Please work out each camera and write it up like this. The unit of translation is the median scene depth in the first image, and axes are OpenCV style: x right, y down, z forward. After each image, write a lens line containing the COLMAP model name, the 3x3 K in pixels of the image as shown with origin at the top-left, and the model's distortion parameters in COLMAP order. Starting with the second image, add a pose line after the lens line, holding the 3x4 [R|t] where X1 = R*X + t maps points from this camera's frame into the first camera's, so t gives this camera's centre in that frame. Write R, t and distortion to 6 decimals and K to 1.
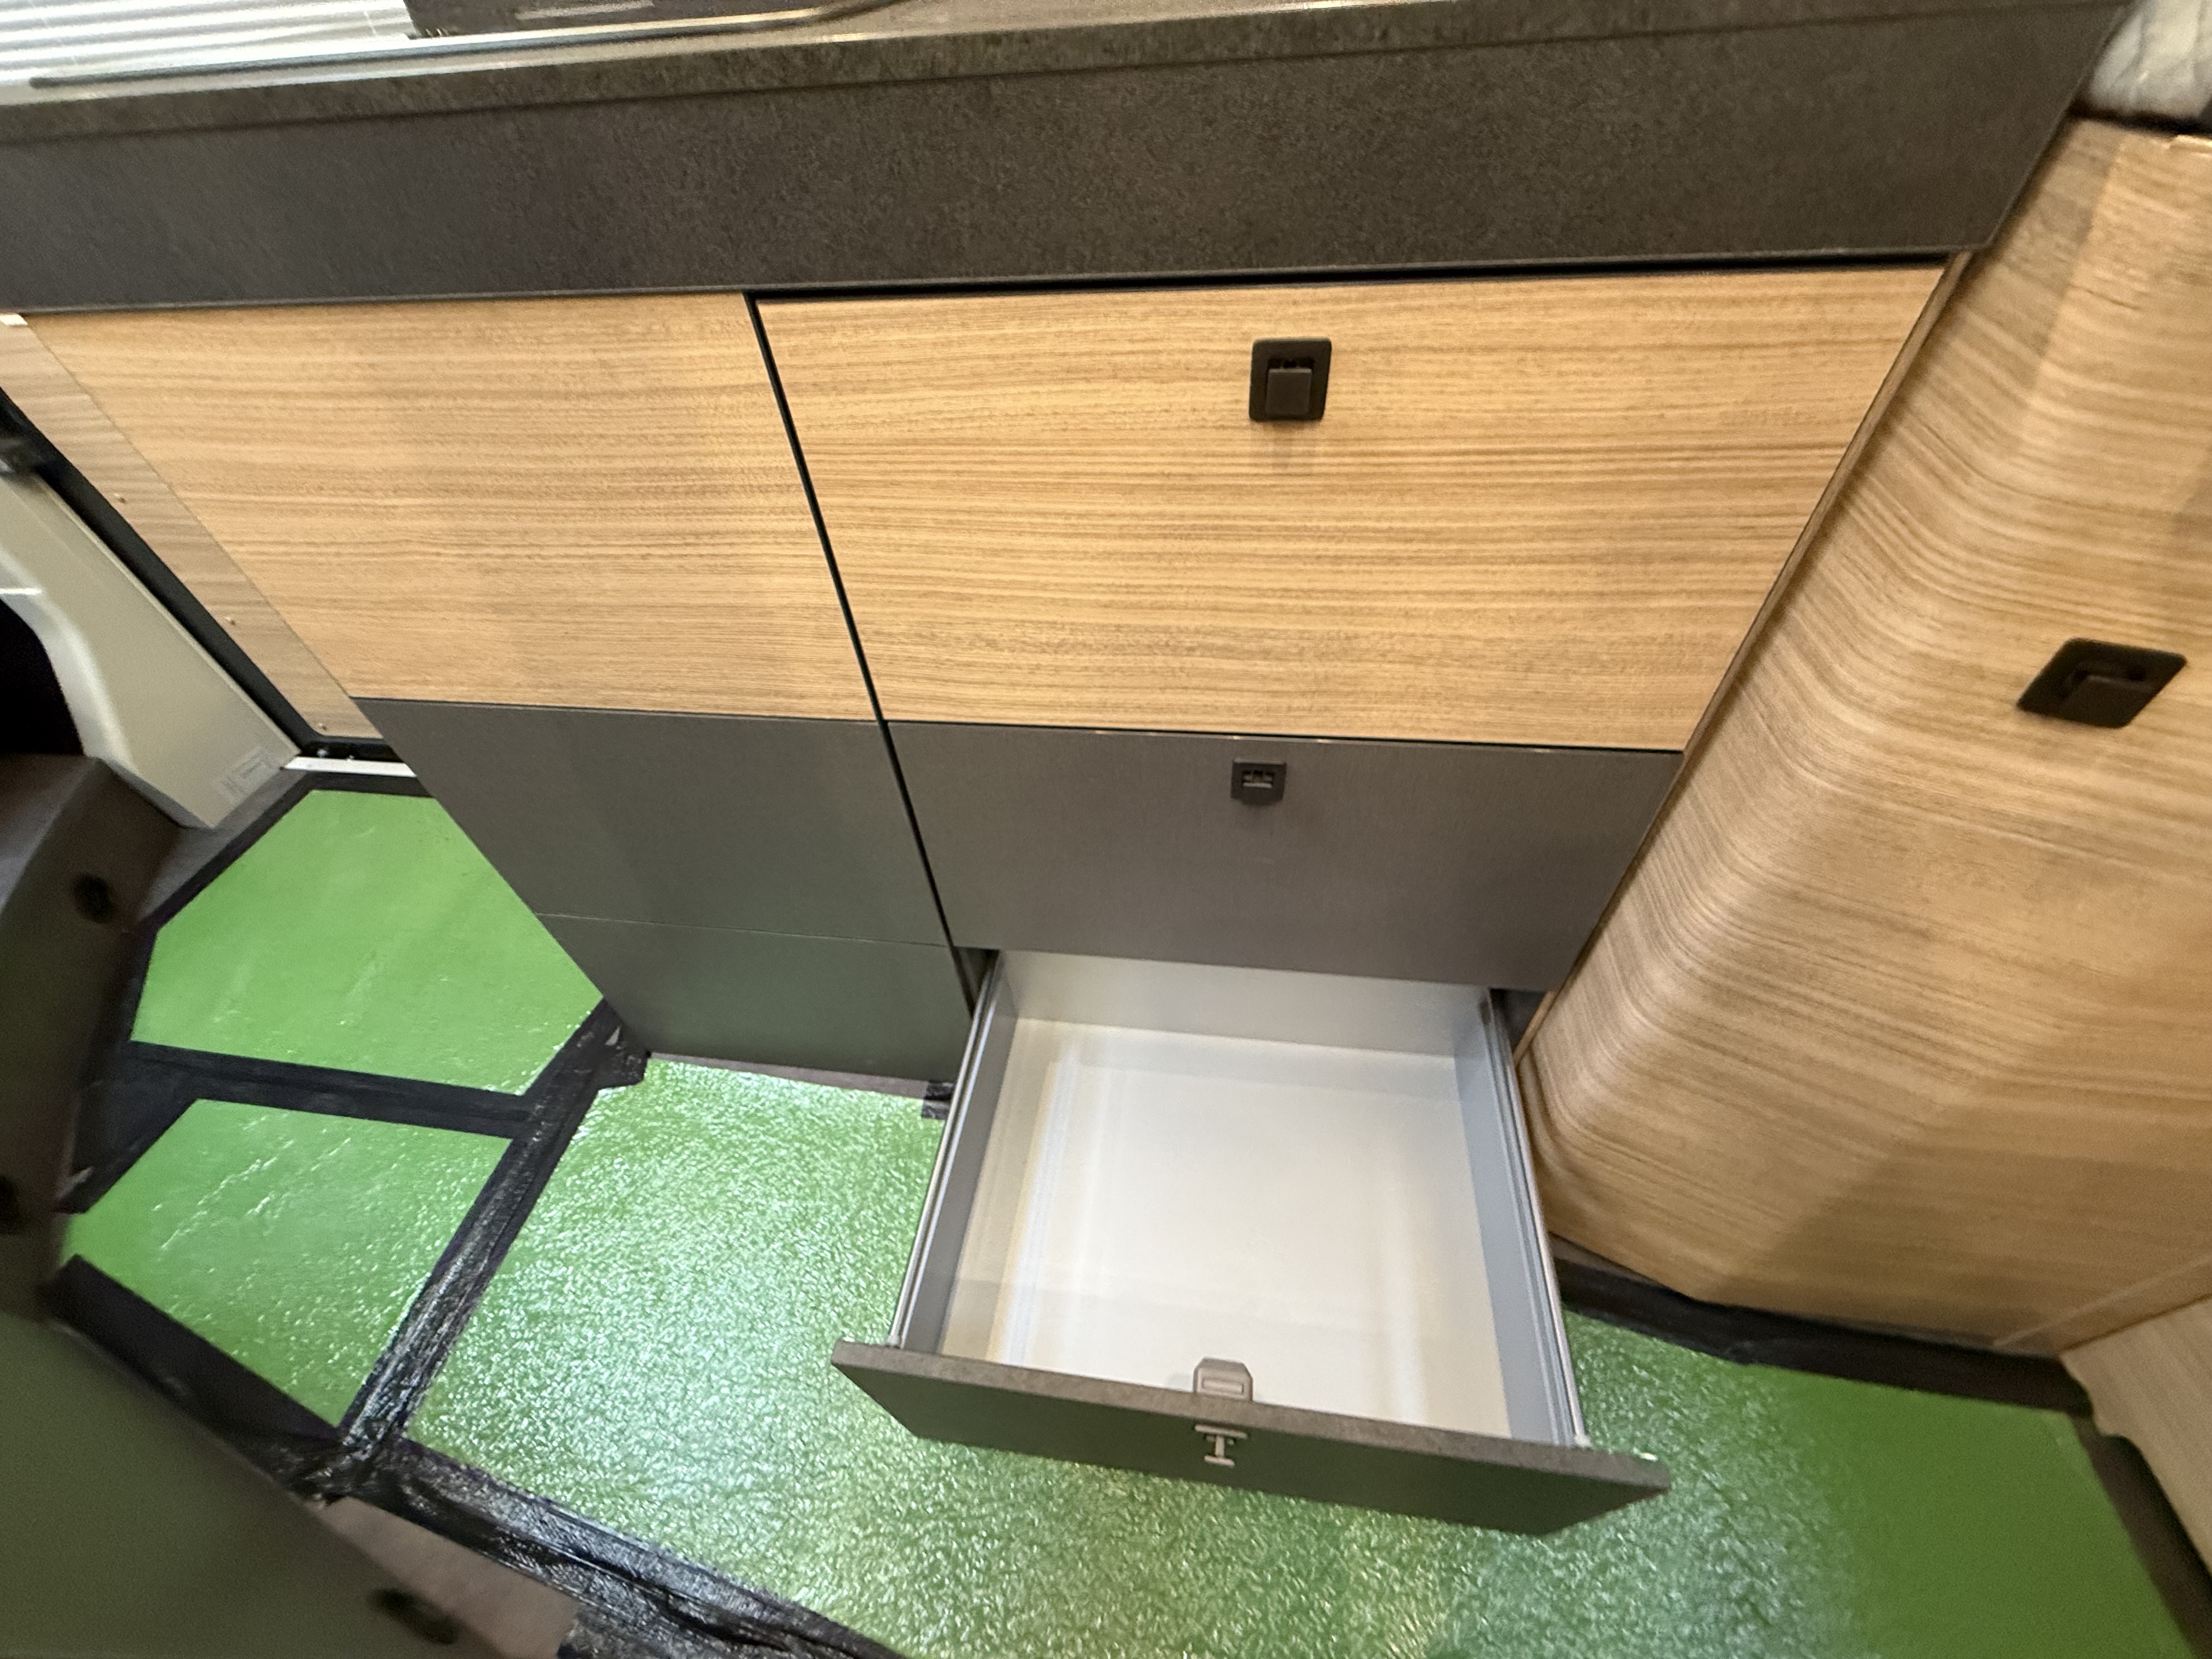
lens RADIAL K [[883.5, 0, 1095.1], [0, 883.5, 824.9], [0, 0, 1]] dist [-0.001563, 0.000346]
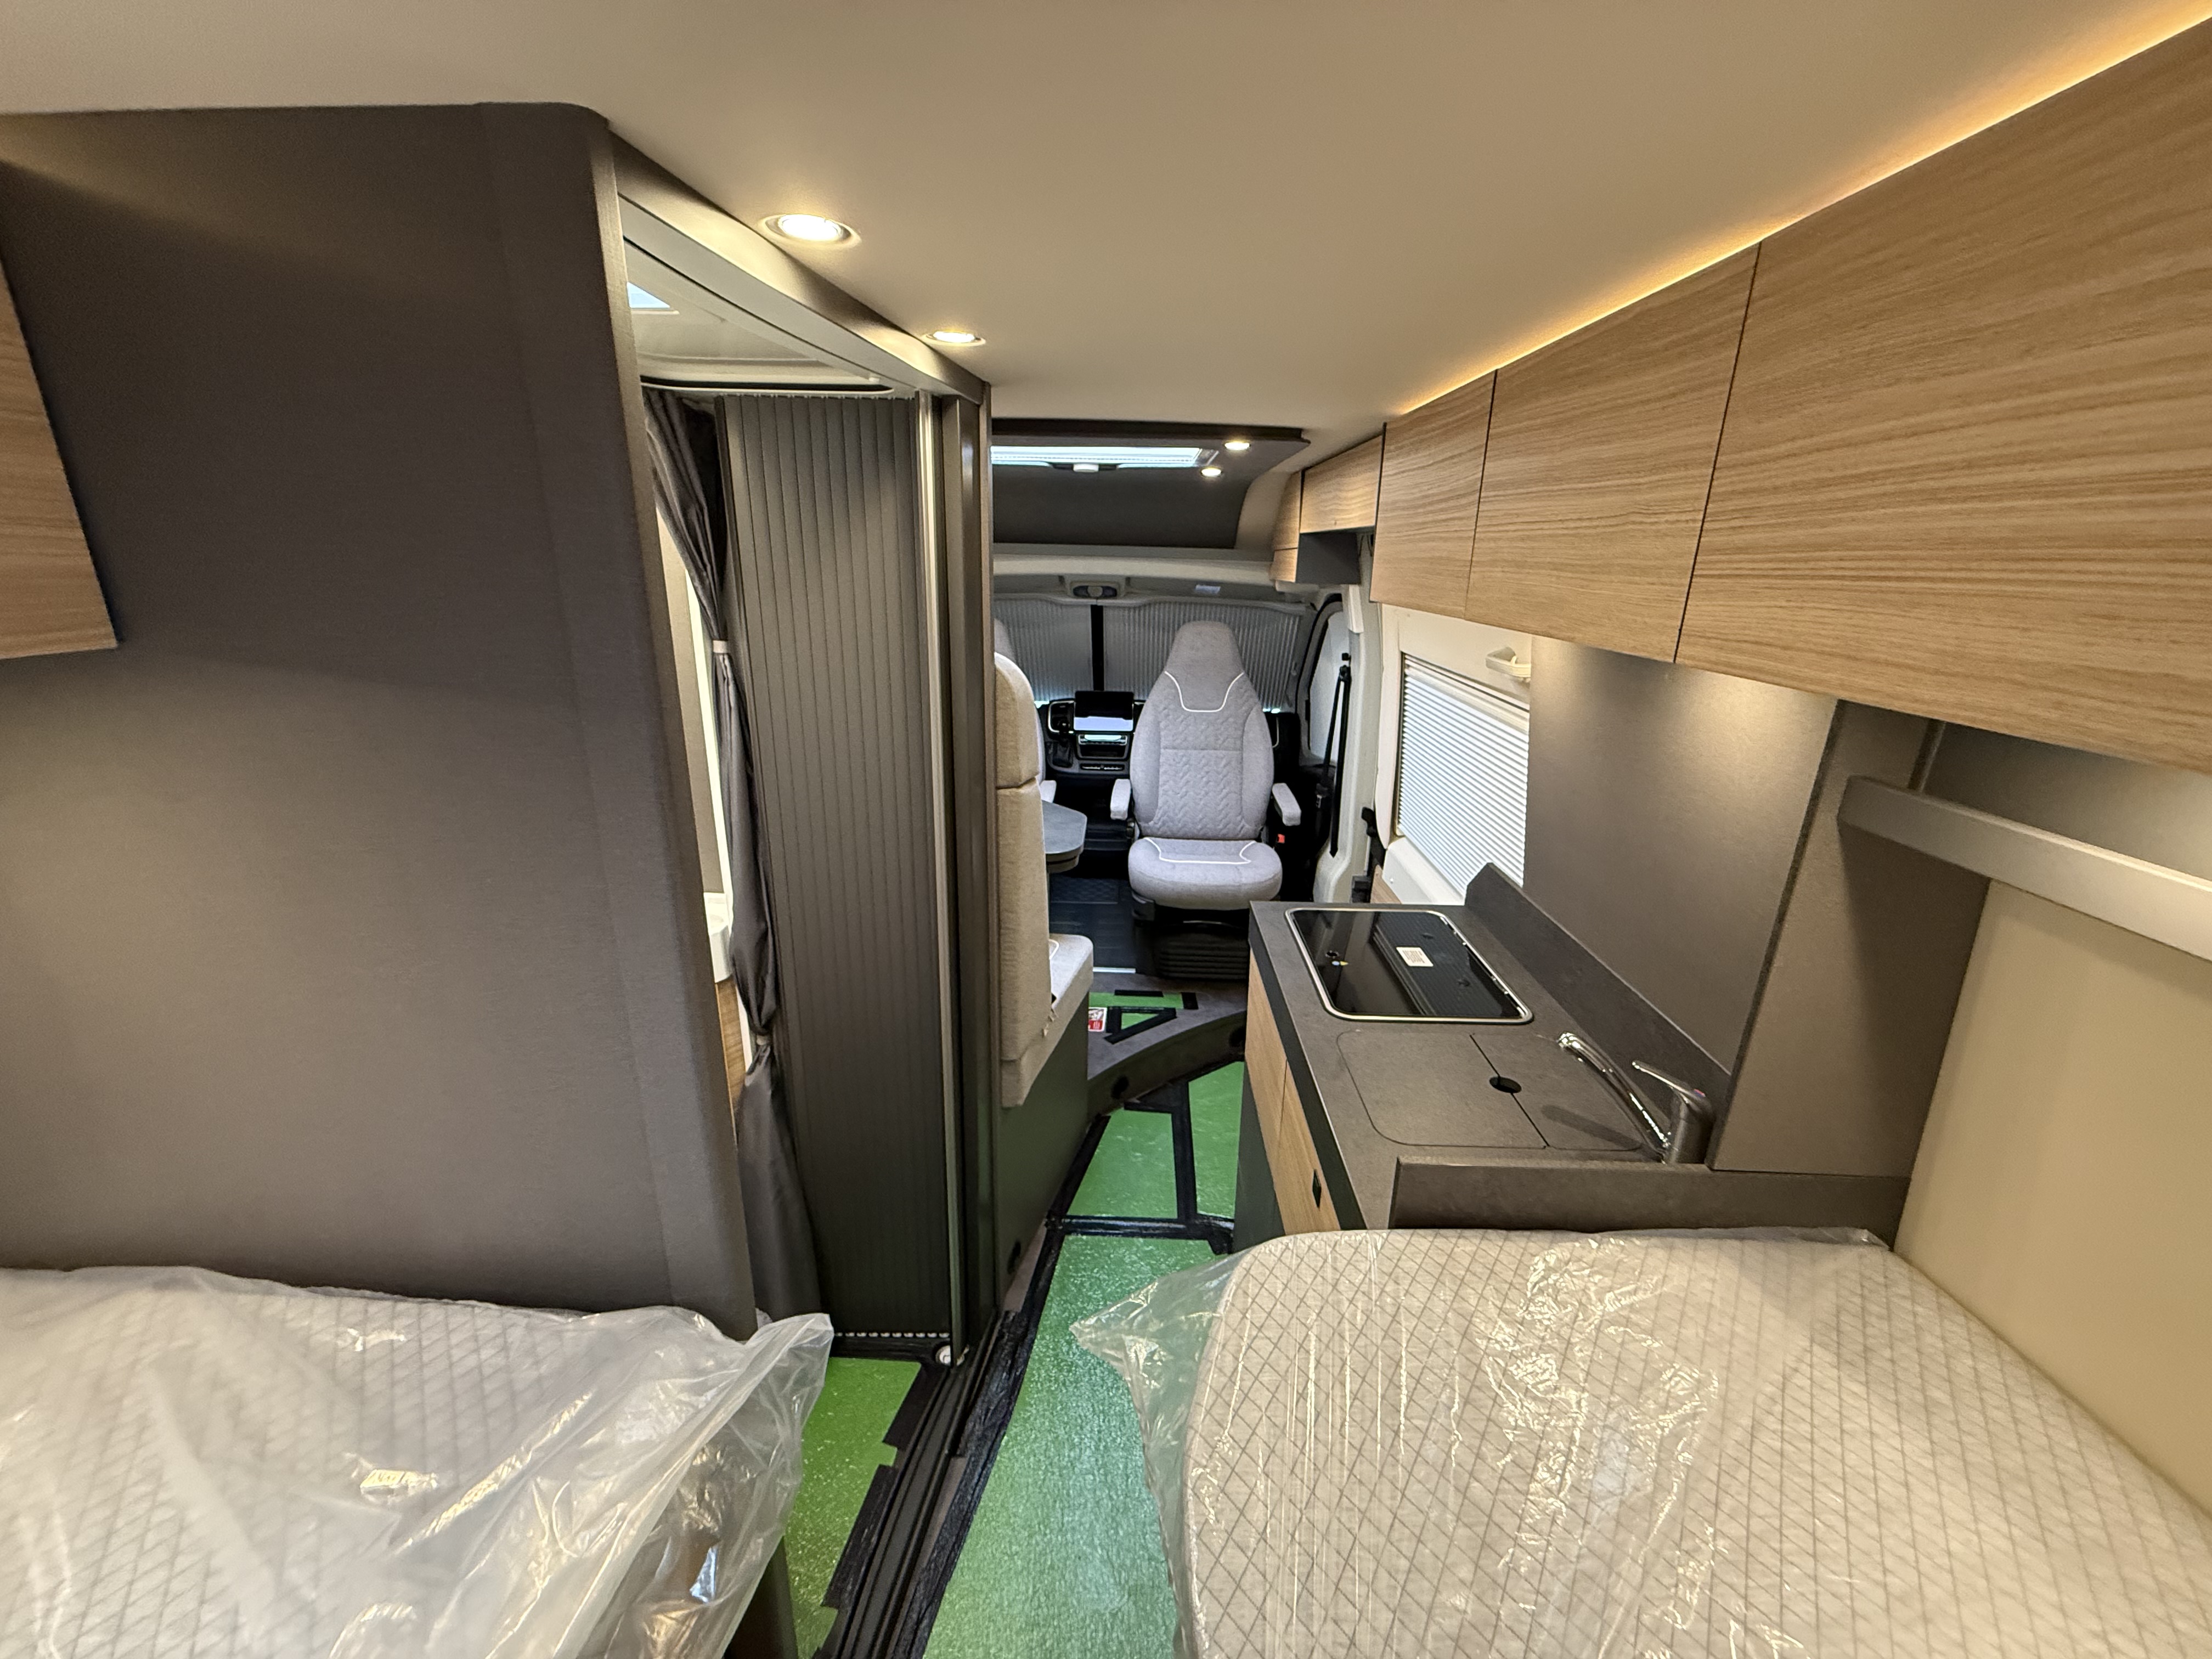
lens RADIAL K [[878.2, 0, 1097.1], [0, 878.2, 827.3], [0, 0, 1]] dist [-0.001528, 0.000201]
pose [[0.101793, 0.363253, -0.926113, 1.863909], [-0.730694, 0.659042, 0.178185, -0.995734], [0.675074, 0.658567, 0.332513, -0.946910]]
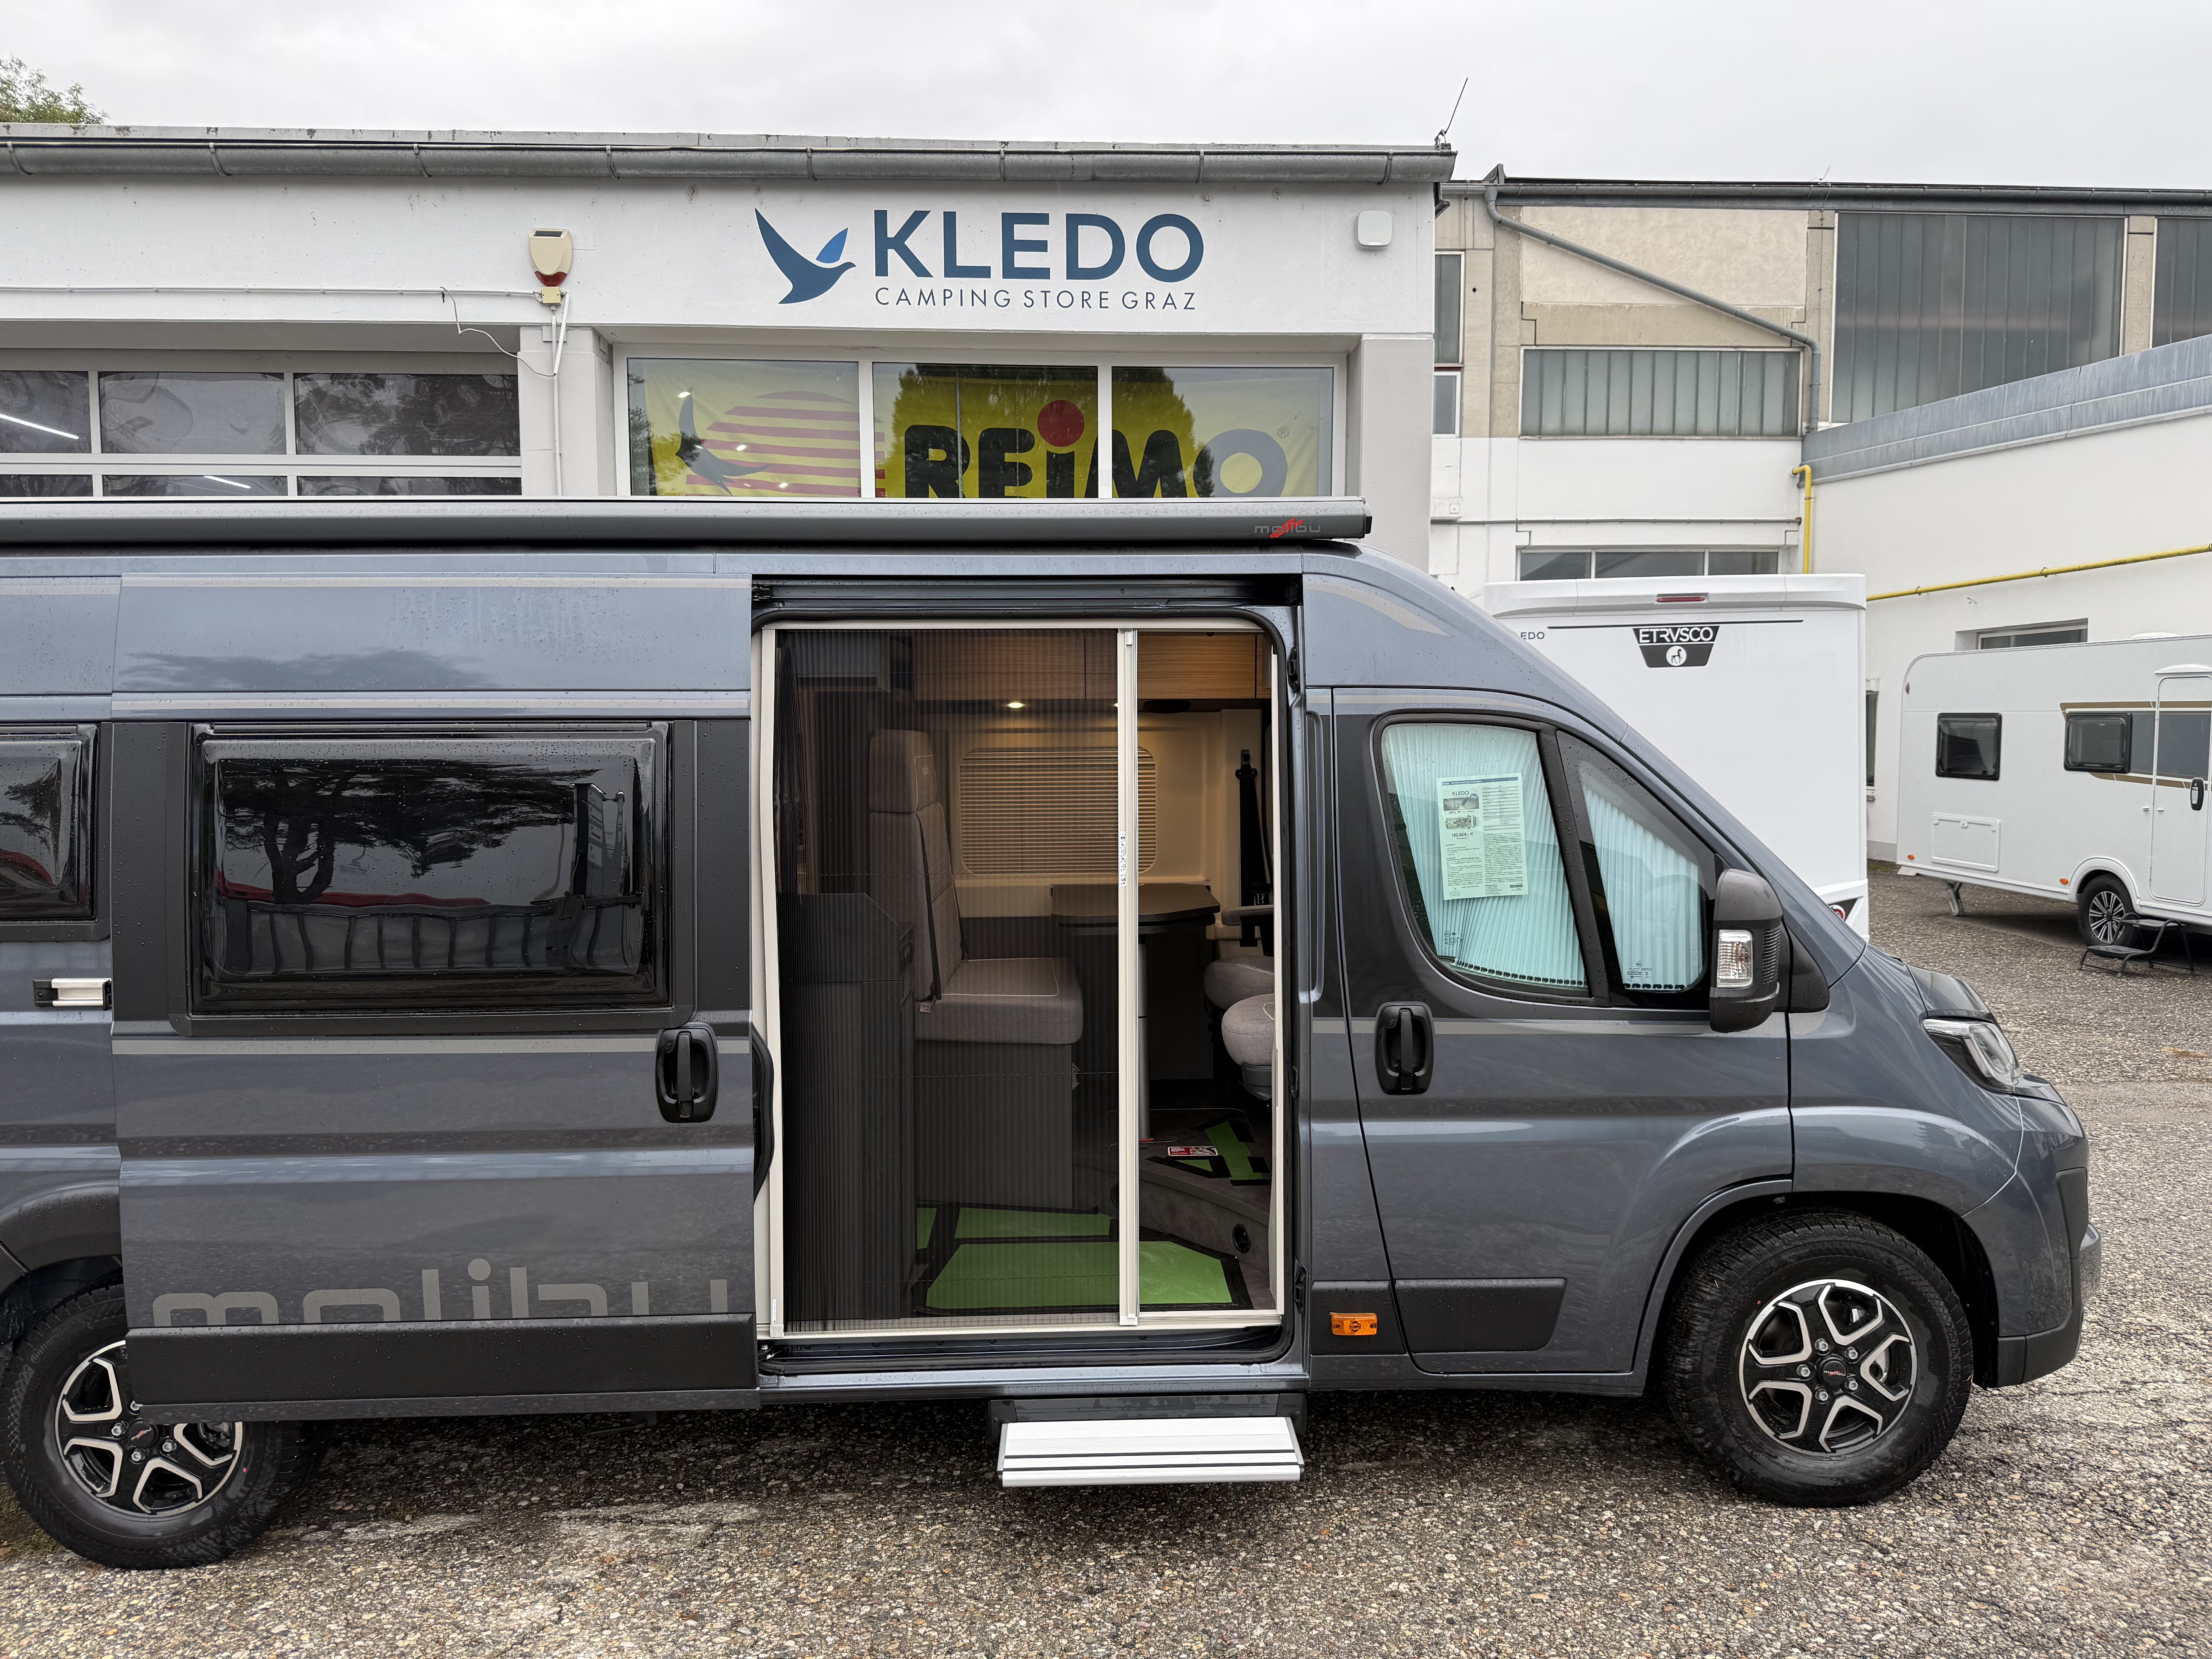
lens RADIAL K [[1525.2, 0, 1141.9], [0, 1525.2, 823.2], [0, 0, 1]] dist [0.005999, -0.000685]
pose [[-0.982015, 0.080676, -0.170696, -1.008619], [-0.077009, 0.654322, 0.752285, -6.816806], [0.172382, 0.751901, -0.636341, 5.498181]]
